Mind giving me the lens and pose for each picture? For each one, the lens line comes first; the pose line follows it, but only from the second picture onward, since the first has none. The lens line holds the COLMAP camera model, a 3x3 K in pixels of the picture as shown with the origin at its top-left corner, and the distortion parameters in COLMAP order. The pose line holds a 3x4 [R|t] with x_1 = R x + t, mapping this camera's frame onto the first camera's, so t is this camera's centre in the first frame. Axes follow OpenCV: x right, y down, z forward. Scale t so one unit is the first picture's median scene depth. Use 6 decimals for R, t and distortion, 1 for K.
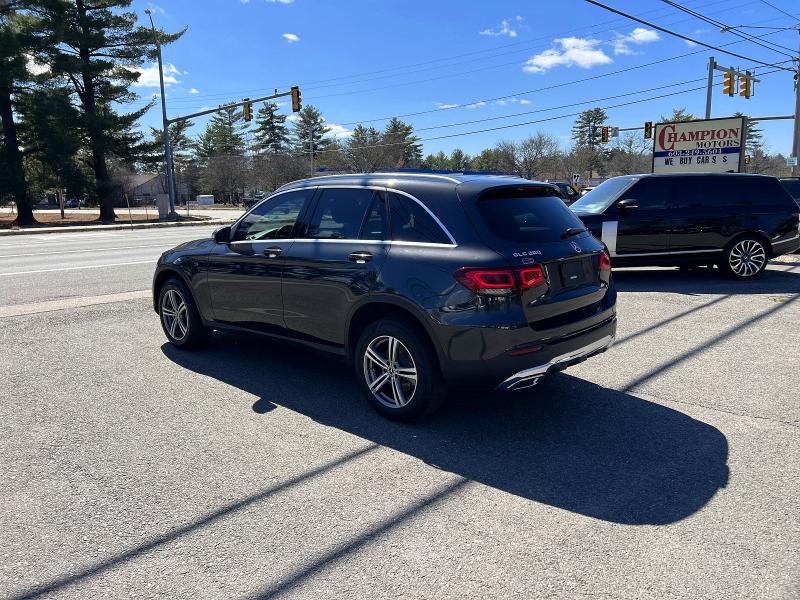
lens RADIAL K [[601.6, 0, 400.0], [0, 601.6, 300.0], [0, 0, 1]] dist [-0.001182, 0.001673]
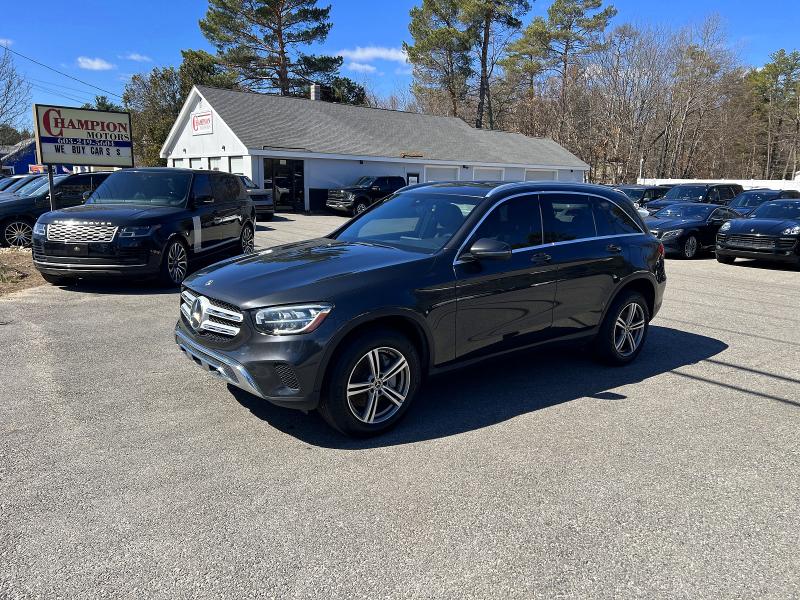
lens RADIAL K [[601.6, 0, 400.0], [0, 601.6, 300.0], [0, 0, 1]] dist [-0.001182, 0.001673]
pose [[0.147471, -0.165636, 0.975098, -0.426914], [0.143034, 0.979086, 0.144682, -0.065929], [-0.978669, 0.118135, 0.168079, 0.381014]]
